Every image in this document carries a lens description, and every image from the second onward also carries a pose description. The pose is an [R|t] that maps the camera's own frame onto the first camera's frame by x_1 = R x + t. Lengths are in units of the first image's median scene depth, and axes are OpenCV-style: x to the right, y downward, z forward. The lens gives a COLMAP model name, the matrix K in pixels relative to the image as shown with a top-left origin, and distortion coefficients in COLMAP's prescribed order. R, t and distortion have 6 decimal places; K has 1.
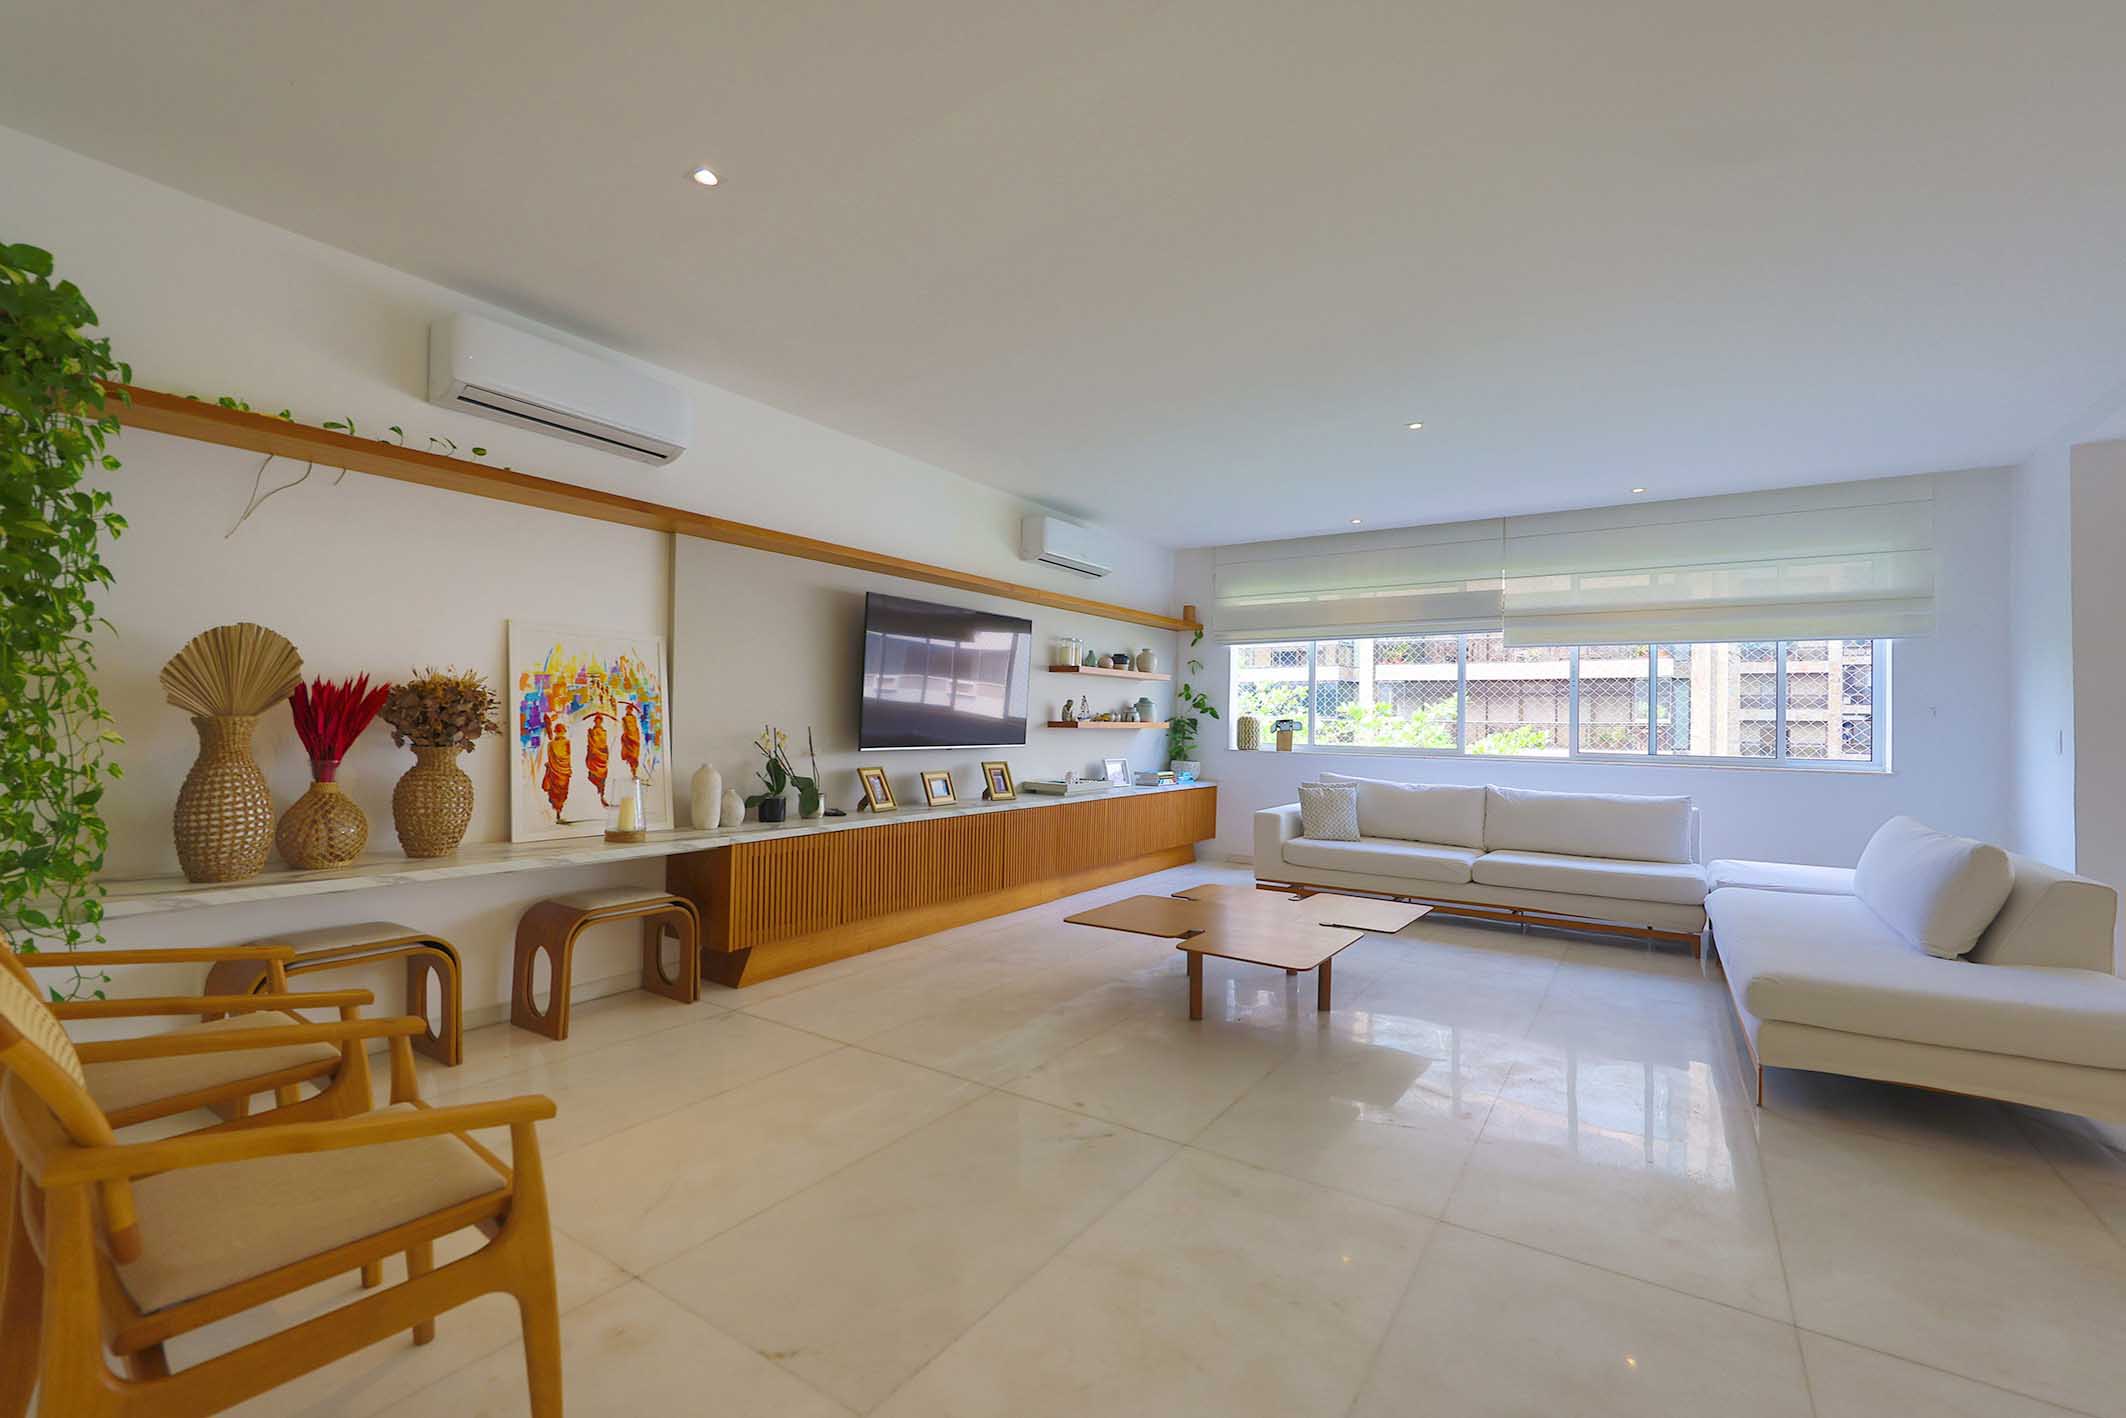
lens RADIAL K [[909.8, 0, 1057.6], [0, 909.8, 710.7], [0, 0, 1]] dist [-0.004442, 0.000319]
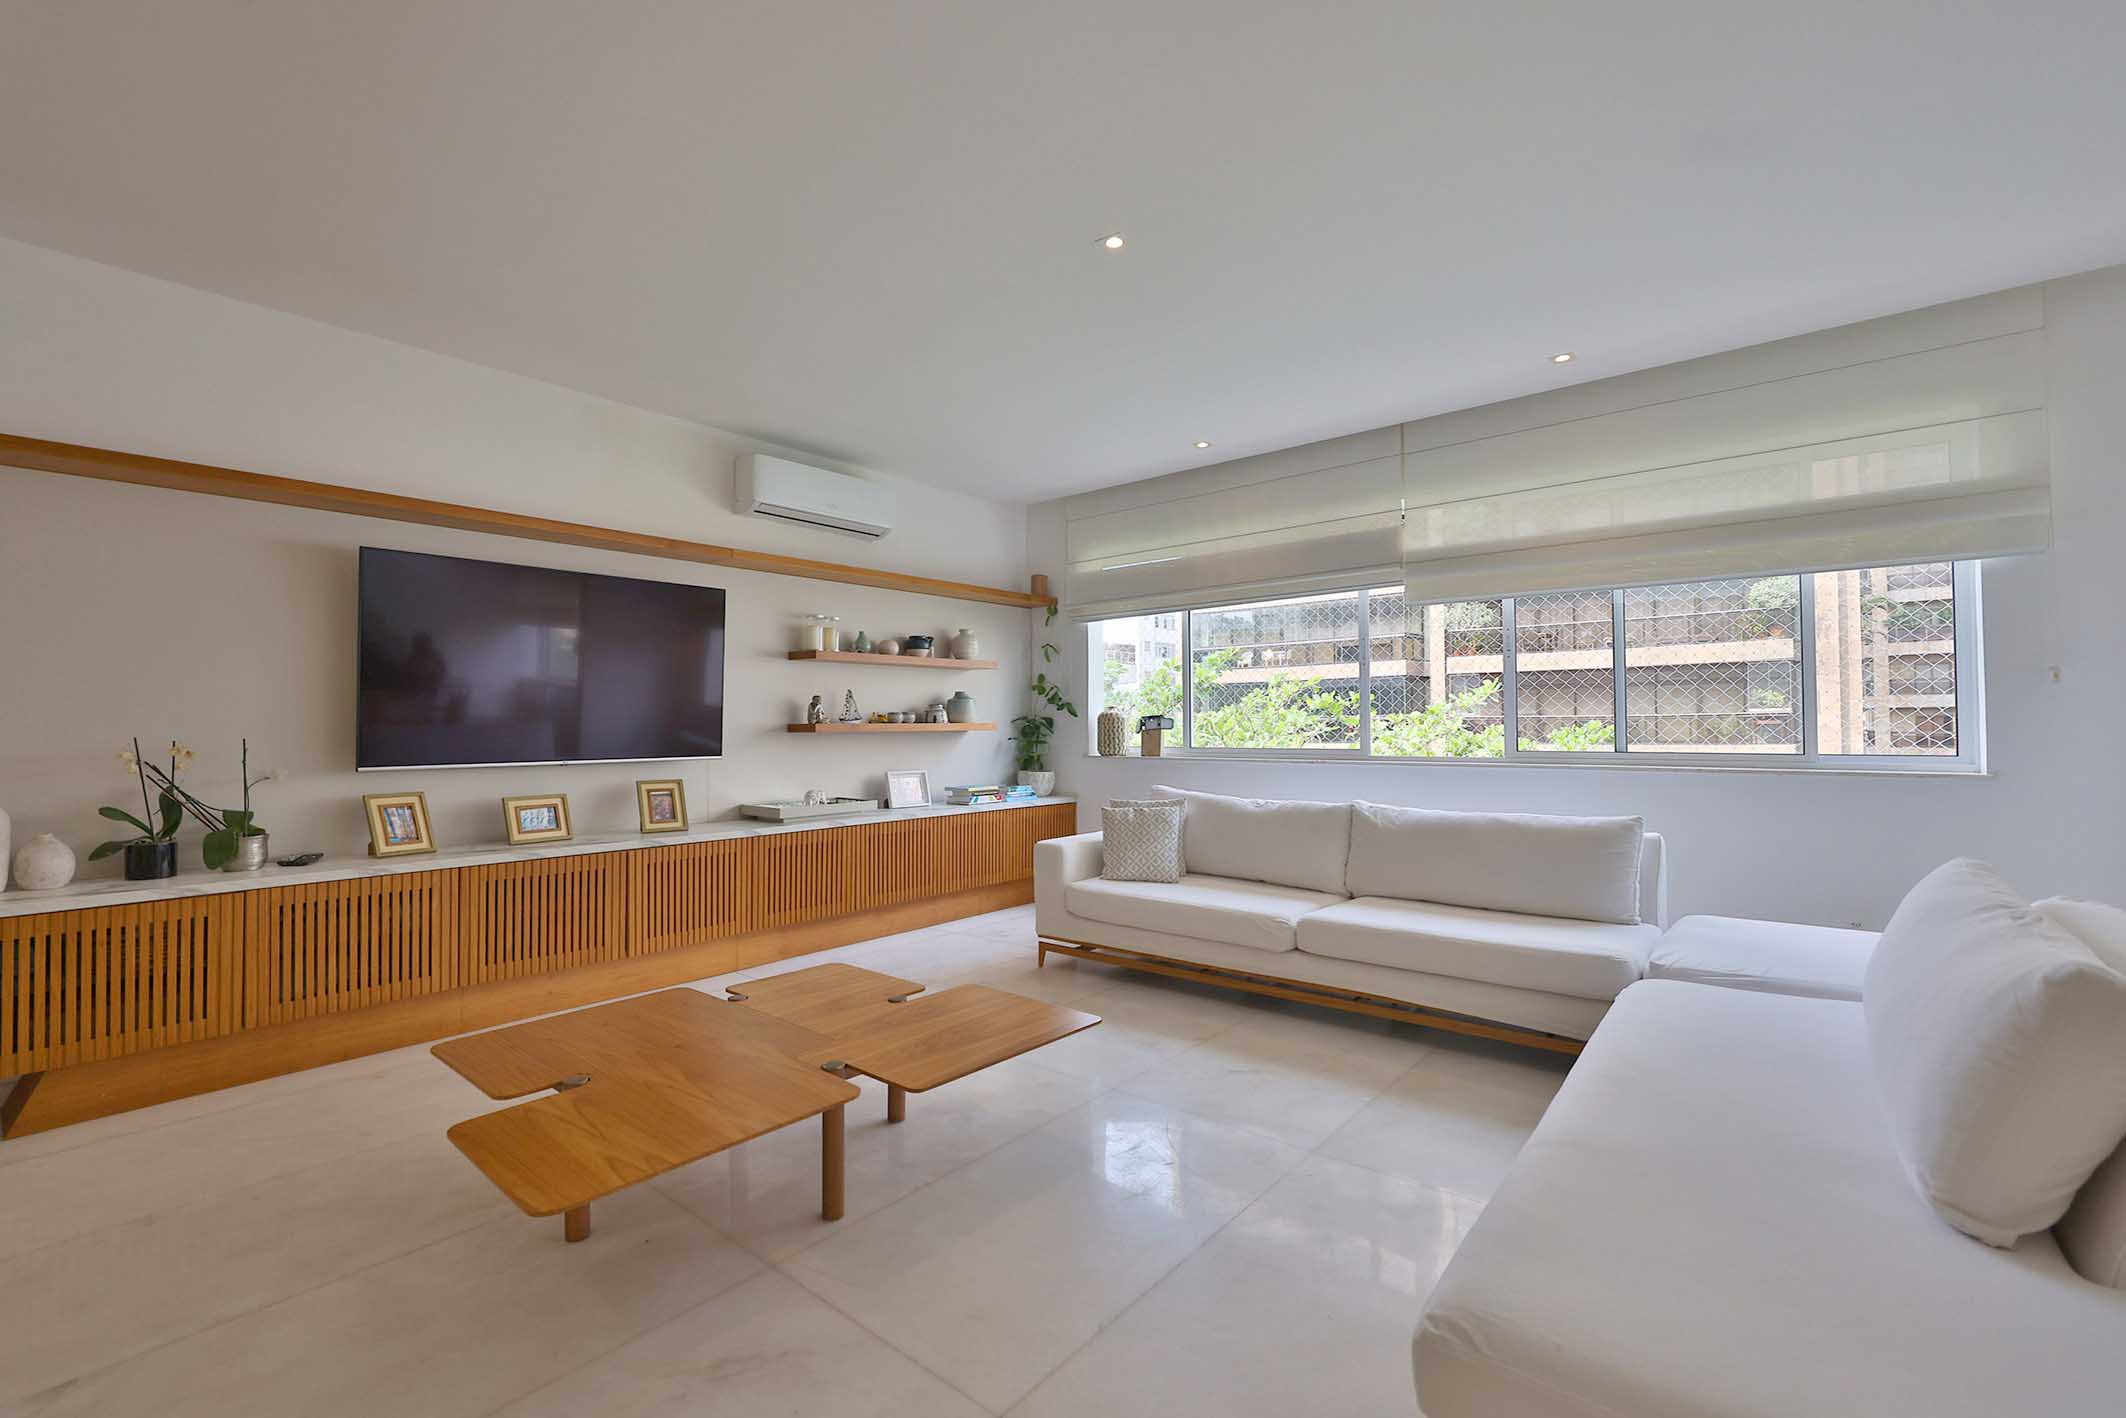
lens RADIAL K [[909.8, 0, 1057.6], [0, 909.8, 710.7], [0, 0, 1]] dist [-0.004442, 0.000319]
pose [[0.994181, -0.024810, -0.104823, 0.311600], [0.024065, 0.999675, -0.008370, 0.012688], [0.104997, 0.005799, 0.994456, 0.278001]]
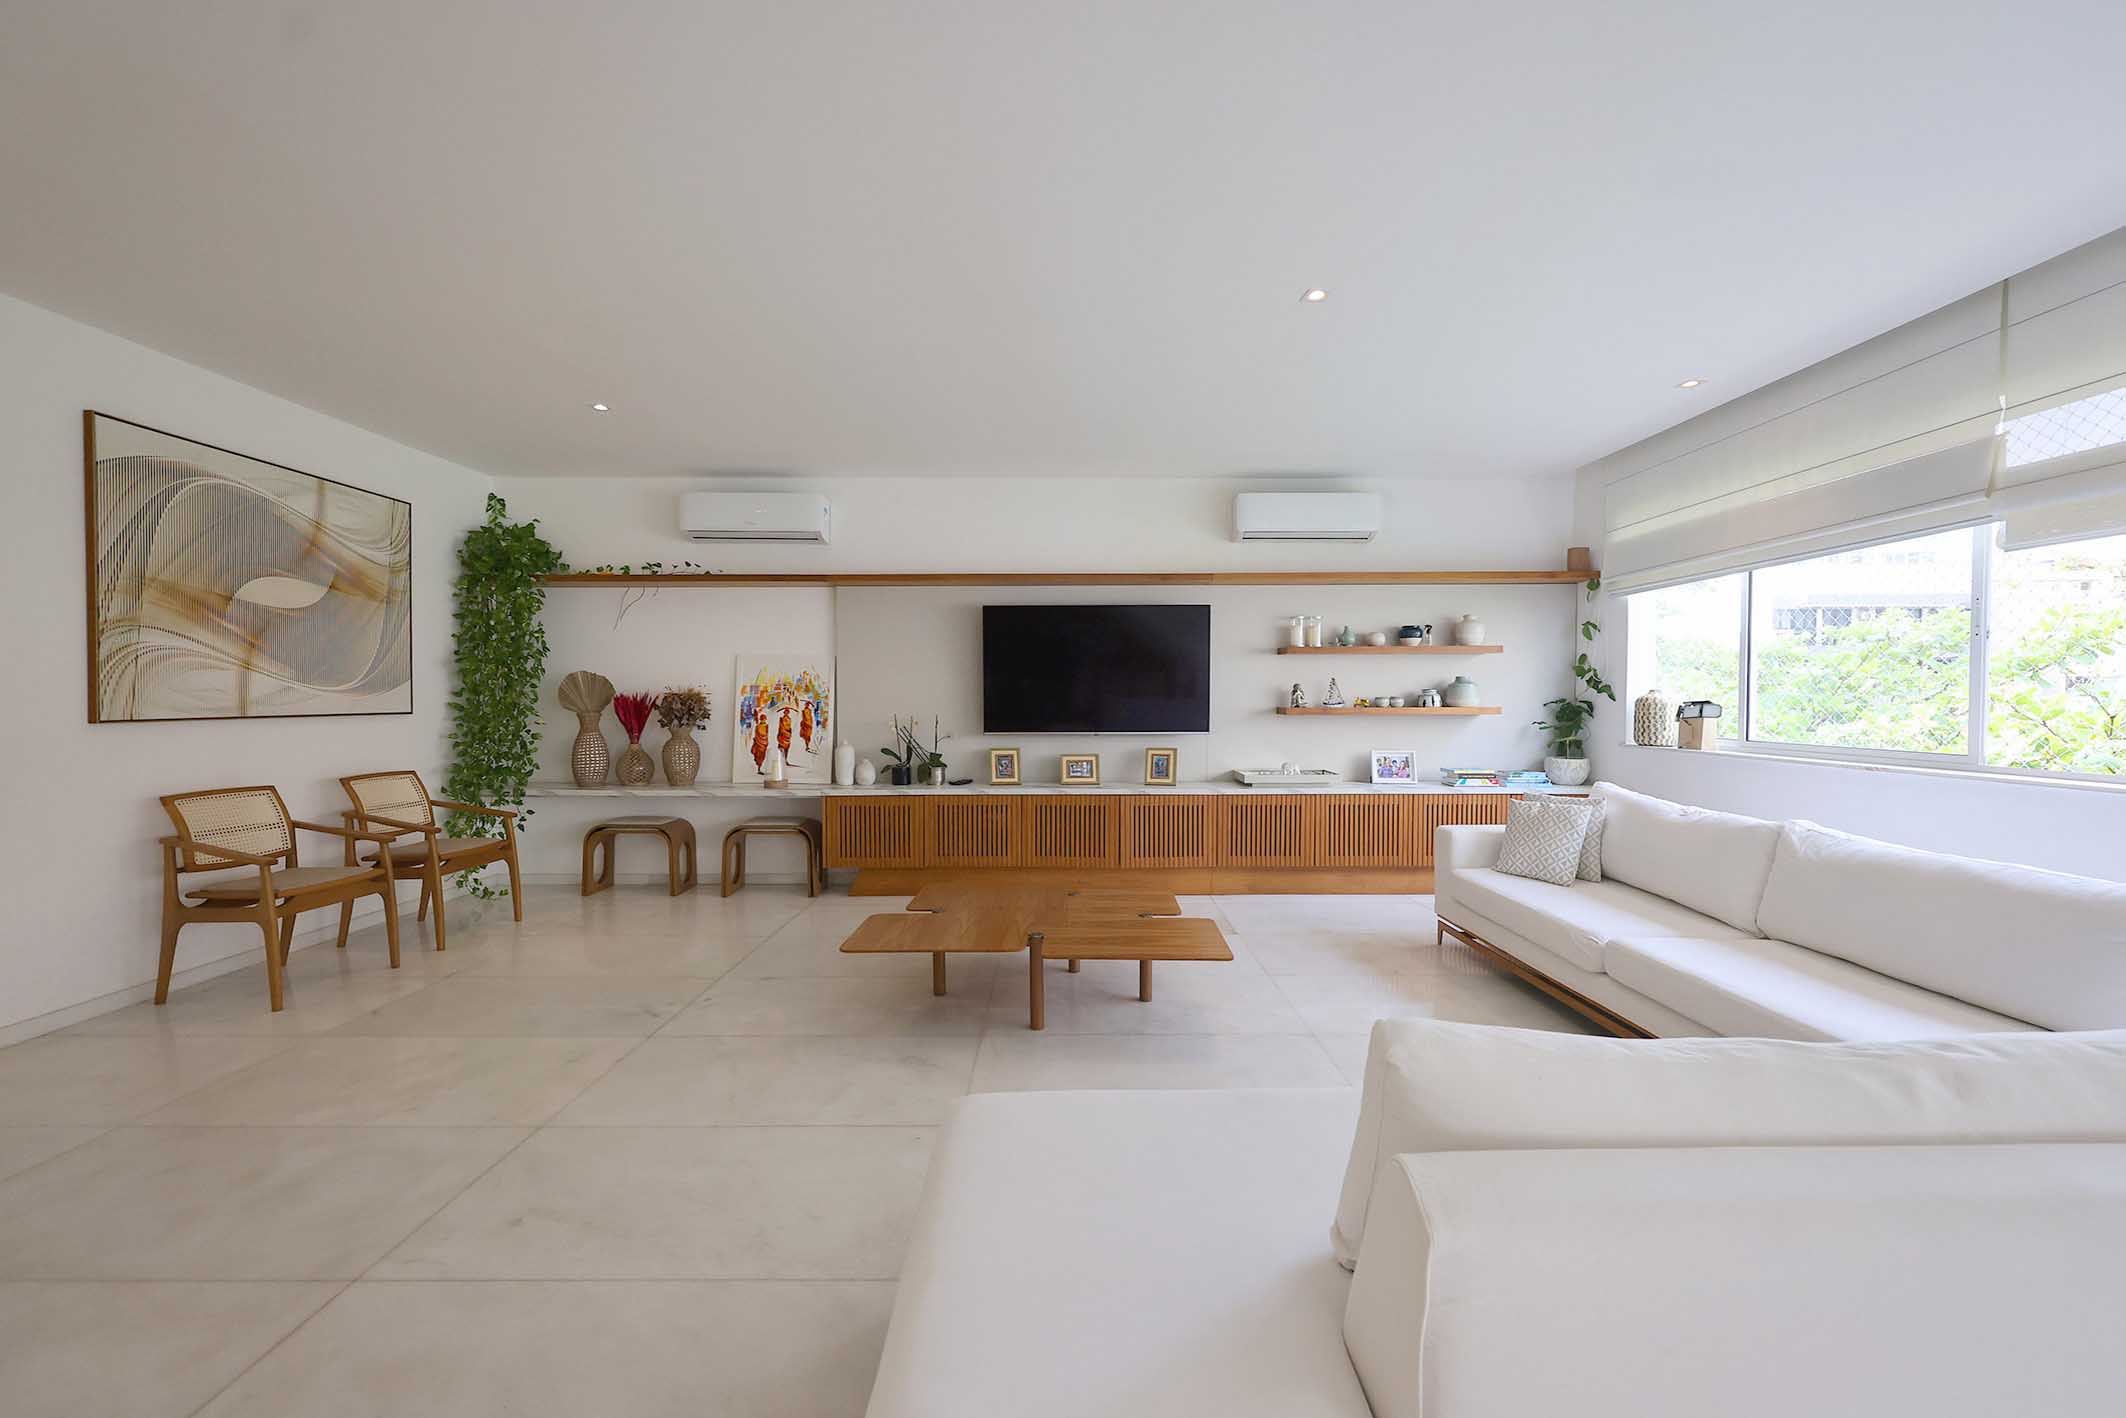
lens RADIAL K [[860.0, 0, 1058.6], [0, 860.0, 709.4], [0, 0, 1]] dist [0.001321, 0.000073]
pose [[0.555677, -0.005173, -0.831382, 0.634130], [0.020225, 0.999769, 0.007297, 0.002593], [0.831152, -0.020869, 0.555653, 0.338959]]
